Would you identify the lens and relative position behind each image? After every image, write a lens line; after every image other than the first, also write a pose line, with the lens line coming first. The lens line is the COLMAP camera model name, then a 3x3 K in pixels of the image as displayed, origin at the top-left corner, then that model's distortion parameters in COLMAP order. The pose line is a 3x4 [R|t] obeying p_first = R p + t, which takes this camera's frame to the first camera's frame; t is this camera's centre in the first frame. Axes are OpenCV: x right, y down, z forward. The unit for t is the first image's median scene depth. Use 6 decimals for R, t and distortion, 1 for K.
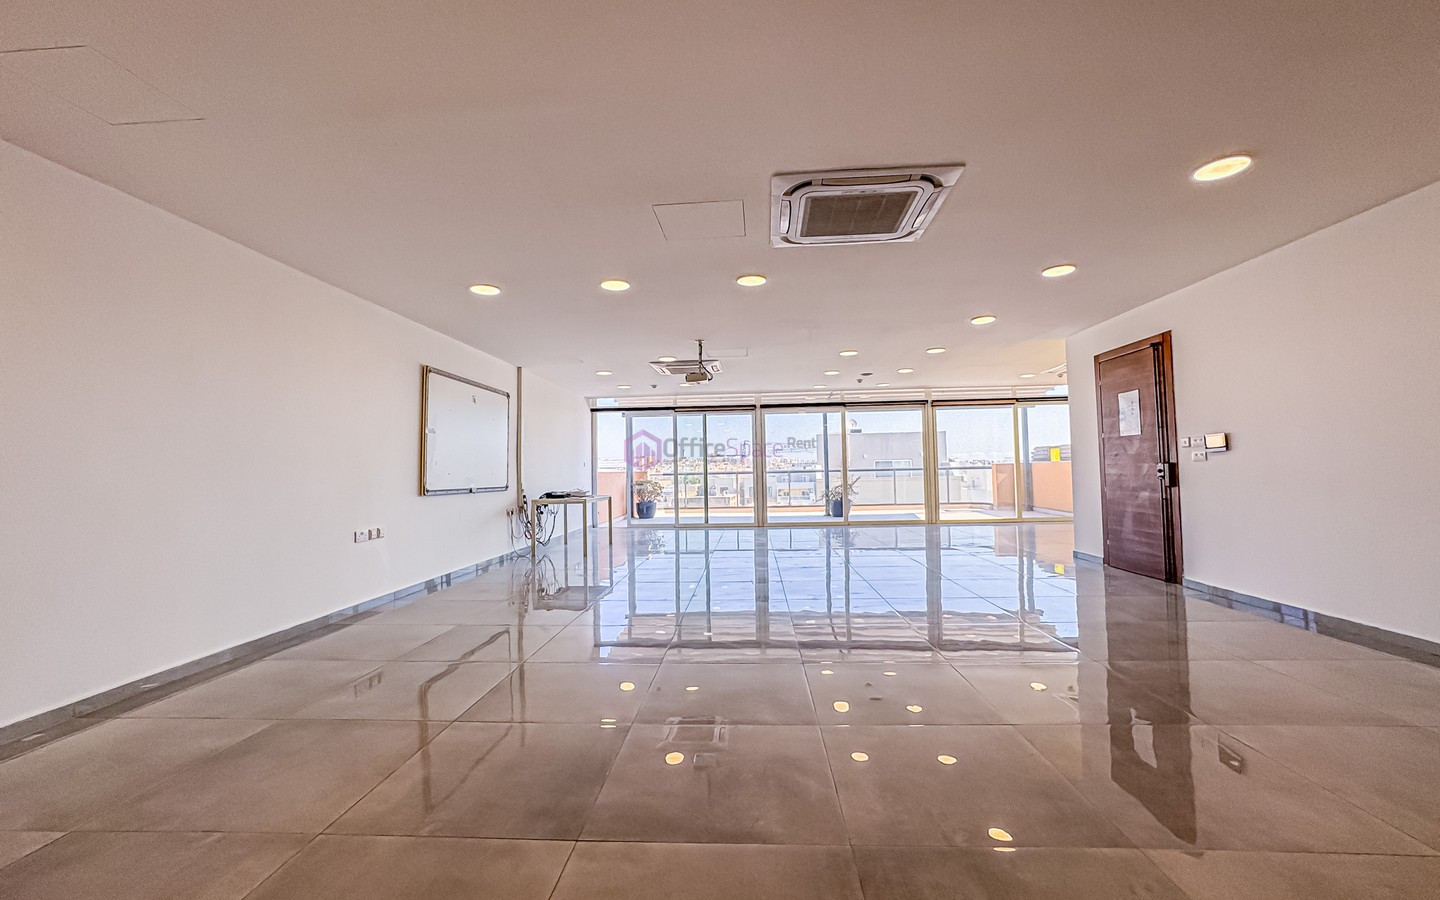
lens RADIAL K [[580.3, 0, 712.9], [0, 580.3, 446.4], [0, 0, 1]] dist [-0.037041, 0.000193]
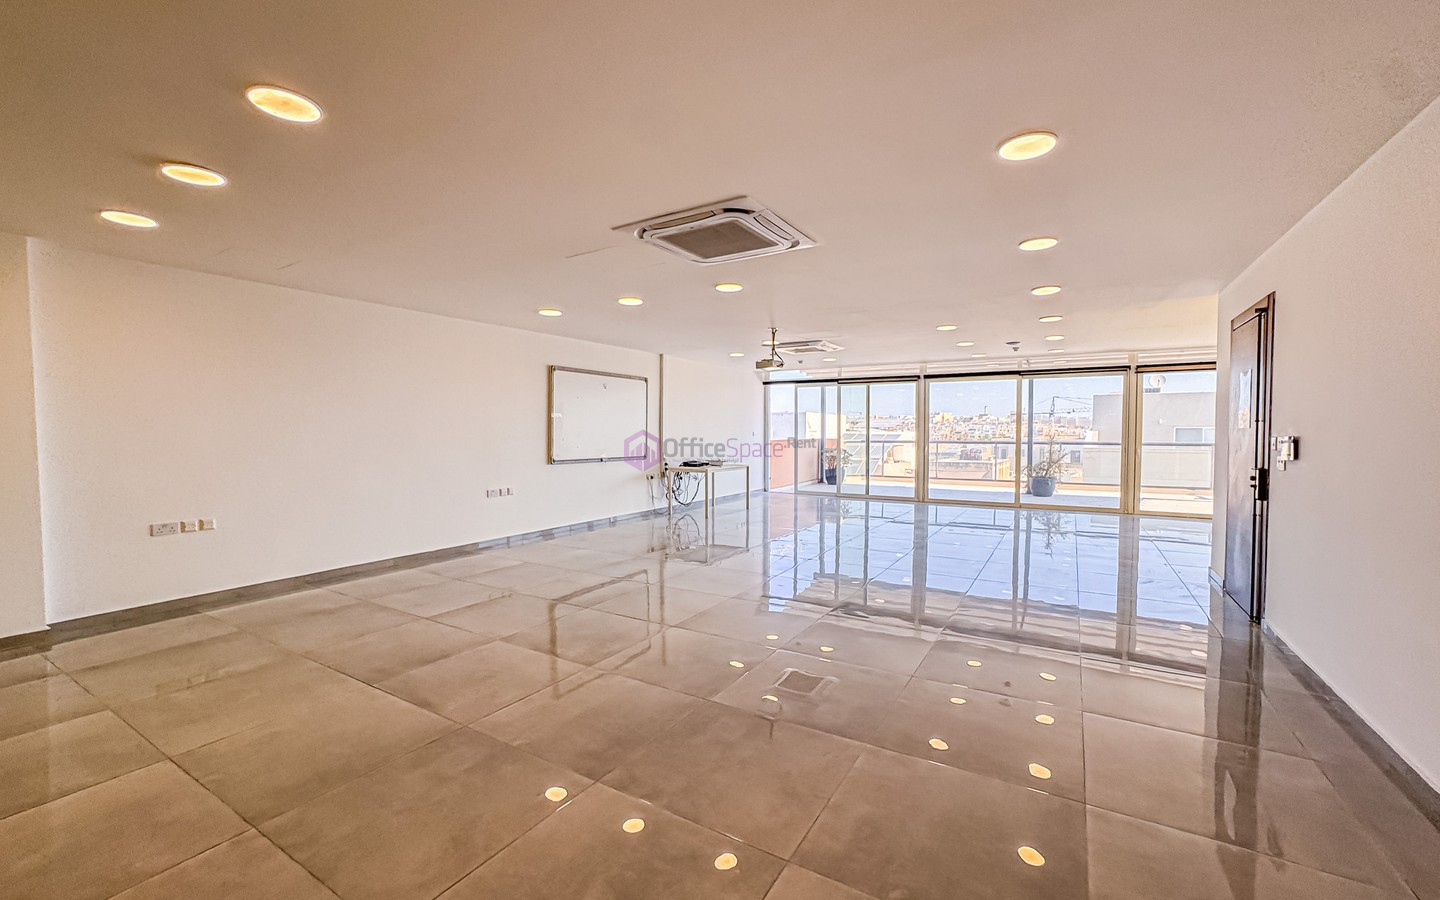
lens RADIAL K [[579.7, 0, 720.0], [0, 579.7, 450.0], [0, 0, 1]] dist [-0.048884, 0.013888]
pose [[0.889071, 0.033933, -0.456510, 0.316319], [0.003201, 0.996764, 0.080323, -0.037205], [0.457758, -0.072874, 0.886085, -0.002751]]
